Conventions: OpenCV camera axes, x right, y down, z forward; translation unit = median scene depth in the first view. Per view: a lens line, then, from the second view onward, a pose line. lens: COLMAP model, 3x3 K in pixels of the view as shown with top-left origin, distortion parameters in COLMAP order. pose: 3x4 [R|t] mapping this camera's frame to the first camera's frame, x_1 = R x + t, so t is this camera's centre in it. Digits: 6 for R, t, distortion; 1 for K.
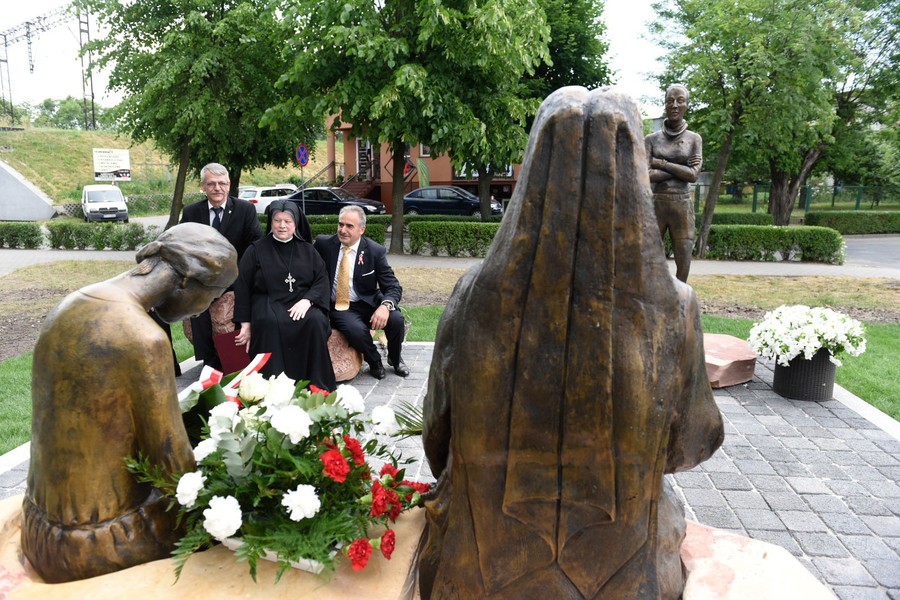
lens RADIAL K [[627.1, 0, 453.2], [0, 627.1, 296.4], [0, 0, 1]] dist [-0.059424, 0.014261]
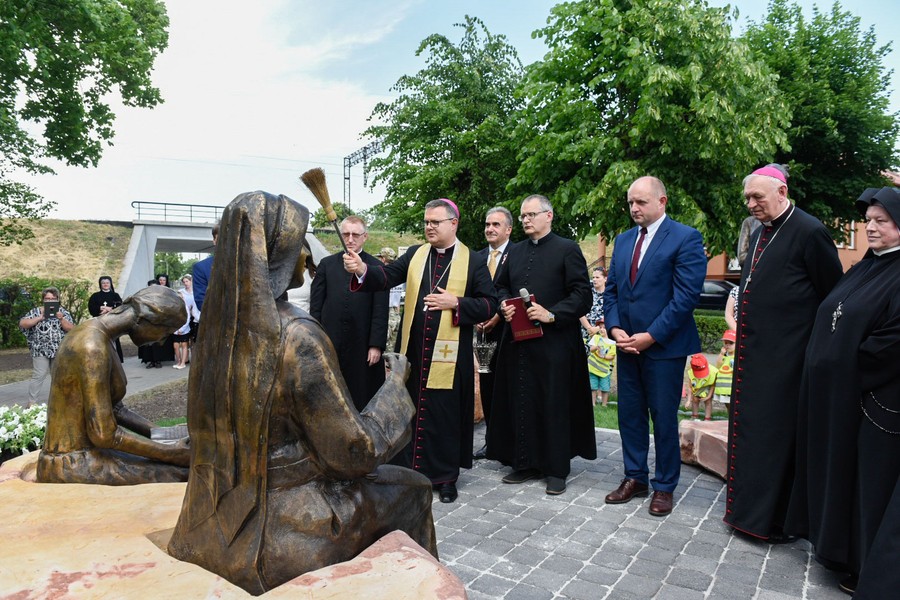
lens RADIAL K [[627.1, 0, 451.2], [0, 627.1, 305.8], [0, 0, 1]] dist [-0.059424, 0.014261]
pose [[0.889371, 0.021275, -0.456691, 1.187744], [-0.083041, 0.989818, -0.115605, 0.068847], [0.449582, 0.140740, 0.882082, -0.076847]]
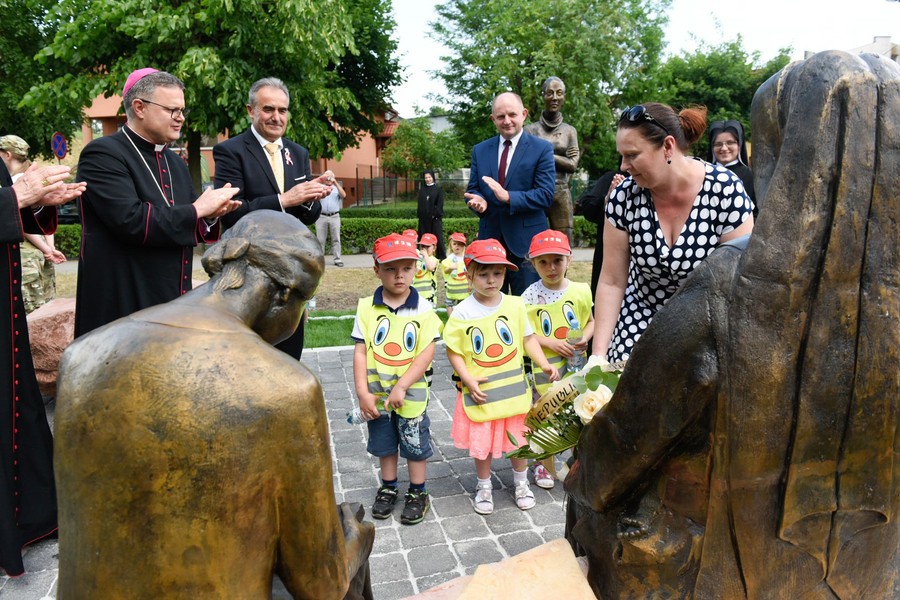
lens RADIAL K [[620.7, 0, 450.0], [0, 620.7, 296.9], [0, 0, 1]] dist [-0.050387, -0.001961]
pose [[0.933657, -0.060983, 0.352939, -0.577538], [0.058152, 0.998134, 0.018630, -0.027362], [-0.353416, 0.003130, 0.935461, 0.344085]]
